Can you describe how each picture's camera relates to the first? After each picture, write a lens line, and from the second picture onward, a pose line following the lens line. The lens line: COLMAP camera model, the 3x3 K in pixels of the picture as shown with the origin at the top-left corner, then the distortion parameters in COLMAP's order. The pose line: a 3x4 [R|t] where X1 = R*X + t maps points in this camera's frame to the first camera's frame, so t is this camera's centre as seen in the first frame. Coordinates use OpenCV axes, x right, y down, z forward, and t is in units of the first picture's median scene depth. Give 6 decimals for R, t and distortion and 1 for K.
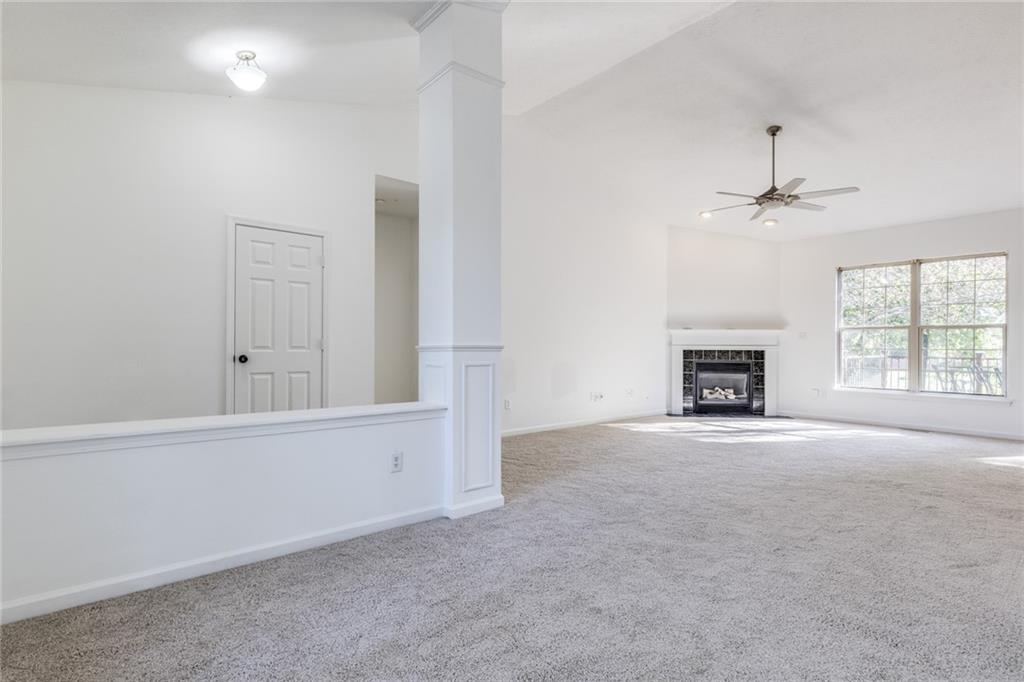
lens RADIAL K [[527.0, 0, 487.5], [0, 527.0, 348.1], [0, 0, 1]] dist [0.002768, -0.003176]
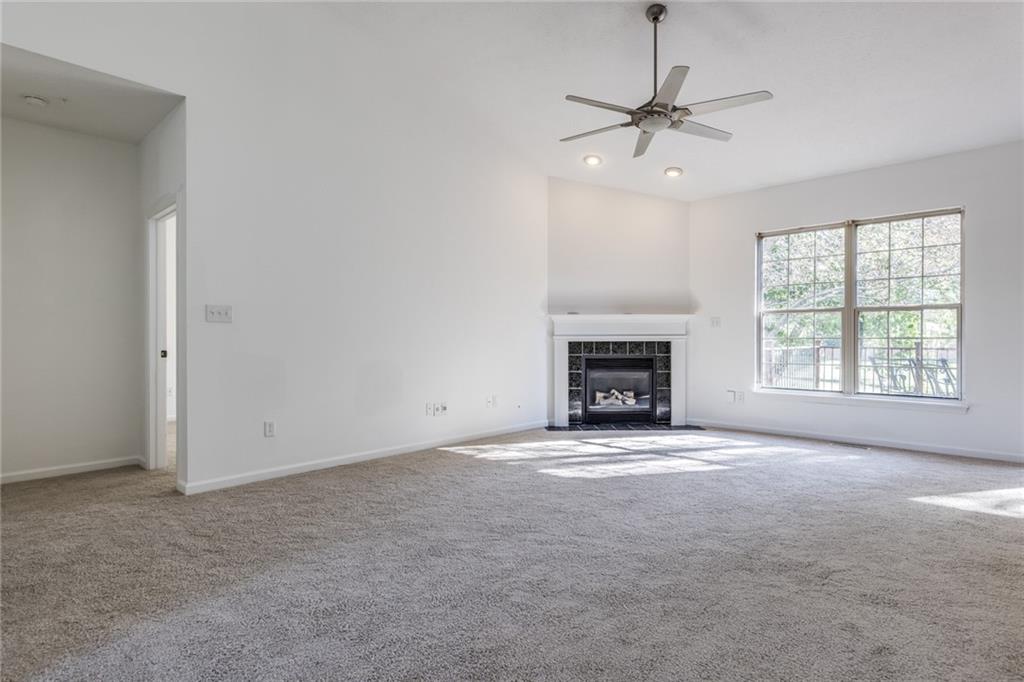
lens RADIAL K [[527.0, 0, 513.1], [0, 527.0, 346.4], [0, 0, 1]] dist [0.002768, -0.003176]
pose [[0.993444, -0.009580, 0.113915, 0.215095], [0.008225, 0.999890, 0.012363, 0.000389], [-0.114021, -0.011345, 0.993414, 0.267008]]
